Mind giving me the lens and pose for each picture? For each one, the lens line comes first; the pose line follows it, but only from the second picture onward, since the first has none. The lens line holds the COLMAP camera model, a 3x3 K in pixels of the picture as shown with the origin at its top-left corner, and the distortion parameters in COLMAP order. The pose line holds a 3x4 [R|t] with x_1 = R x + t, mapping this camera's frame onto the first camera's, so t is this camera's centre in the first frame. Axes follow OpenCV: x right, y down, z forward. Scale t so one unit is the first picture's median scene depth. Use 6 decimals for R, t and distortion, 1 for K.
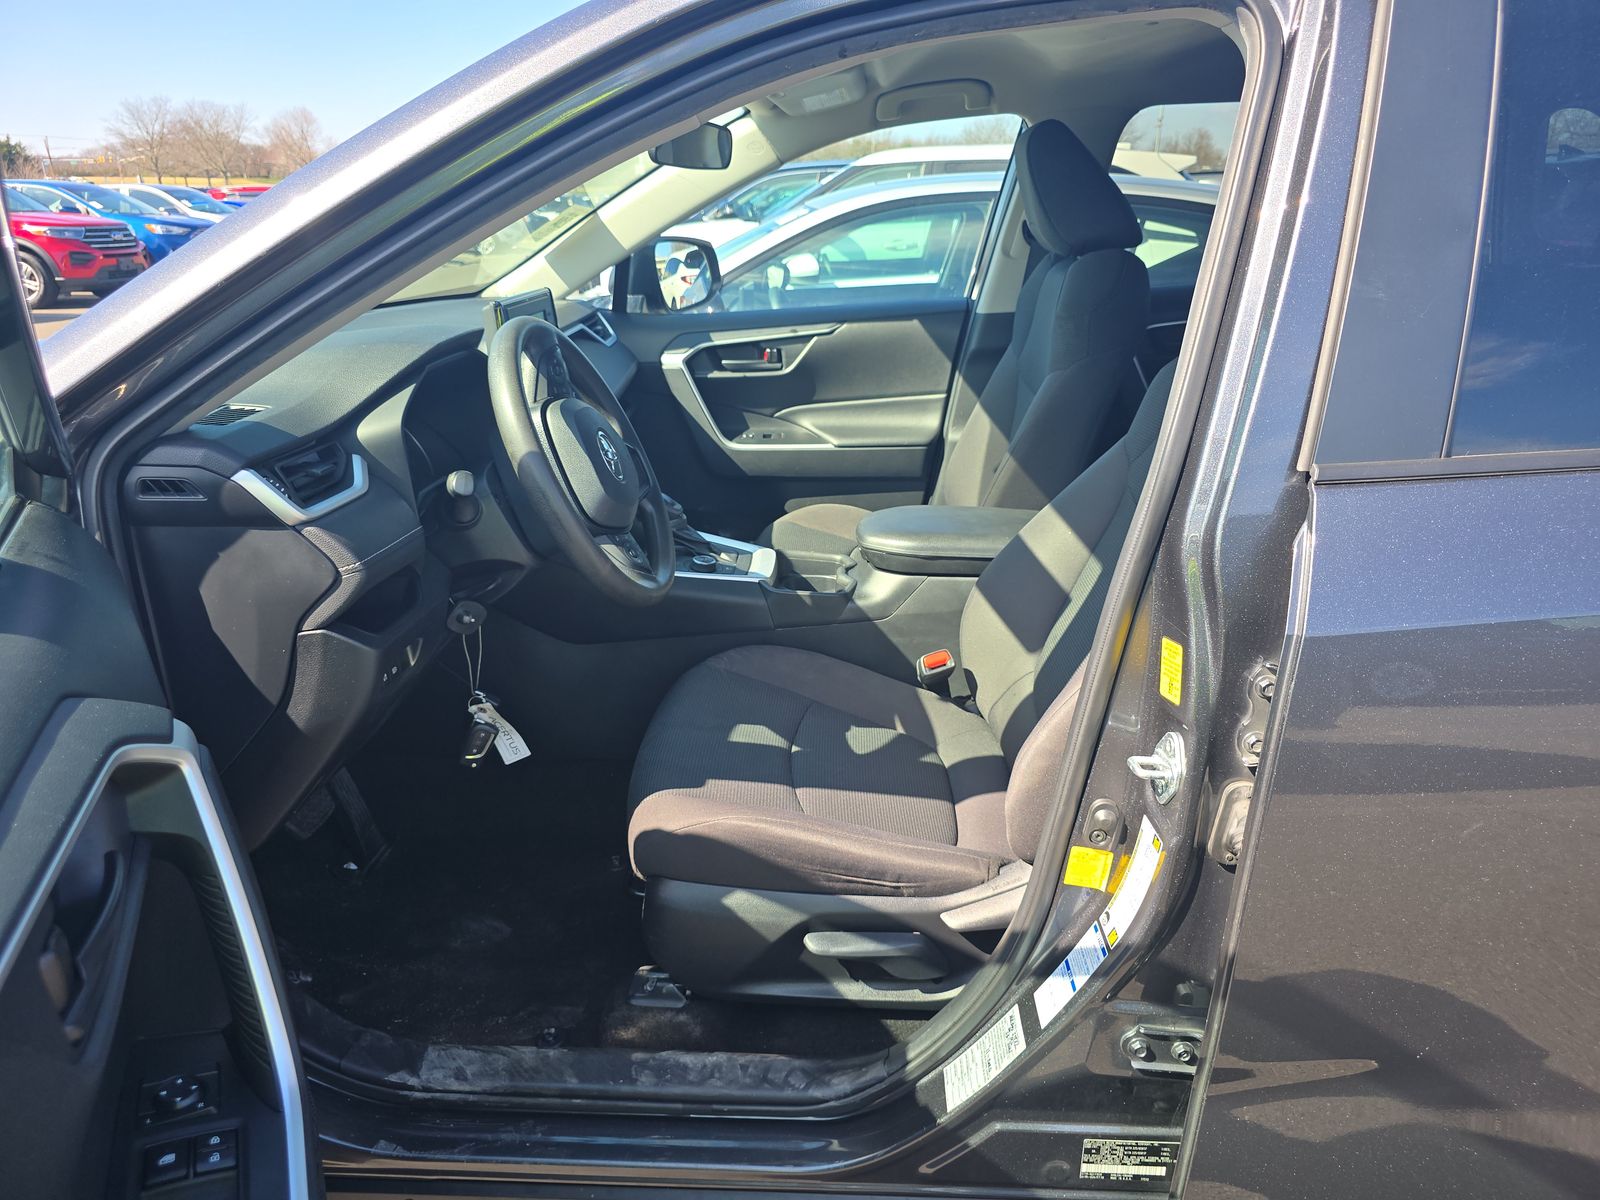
lens RADIAL K [[1073.3, 0, 806.3], [0, 1073.3, 602.3], [0, 0, 1]] dist [0.006233, -0.021133]
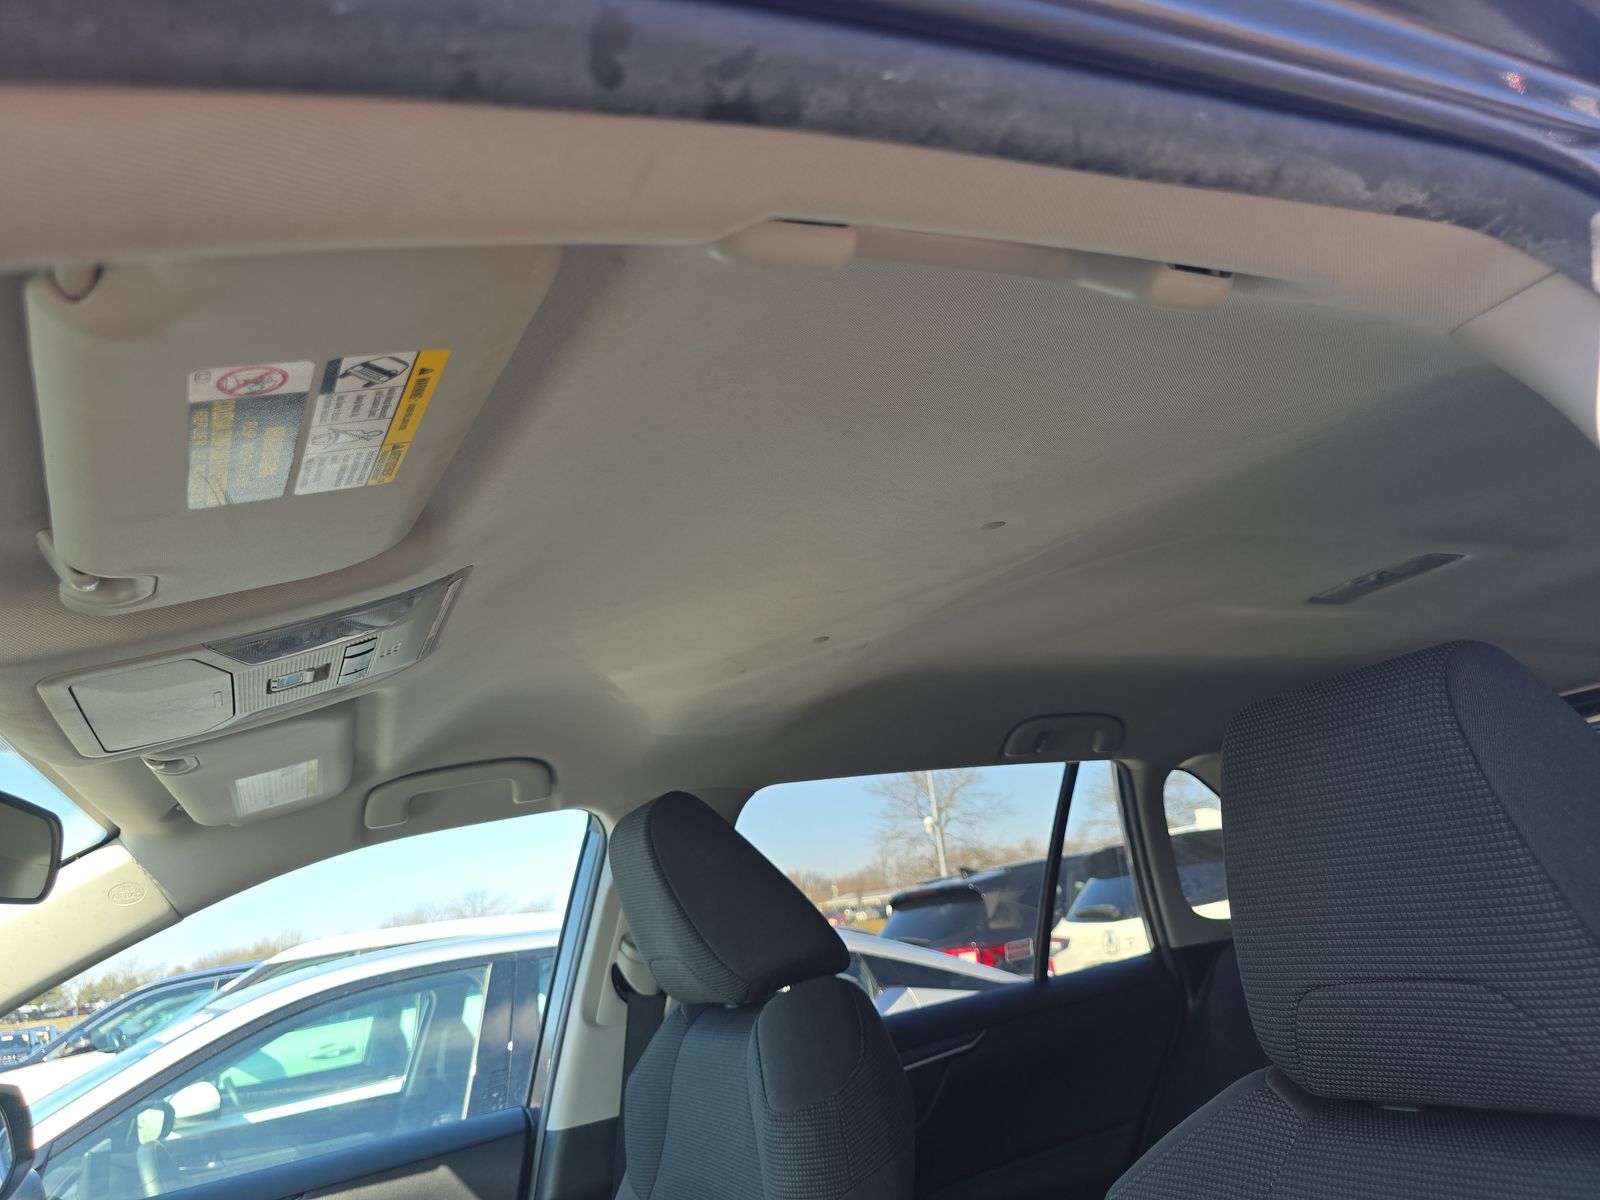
lens RADIAL K [[1073.3, 0, 800.2], [0, 1073.3, 596.7], [0, 0, 1]] dist [0.006233, -0.021133]
pose [[0.875595, 0.034804, 0.481791, -0.006573], [0.283730, 0.770154, -0.571279, -0.058312], [-0.390936, 0.636907, 0.664468, 0.179546]]
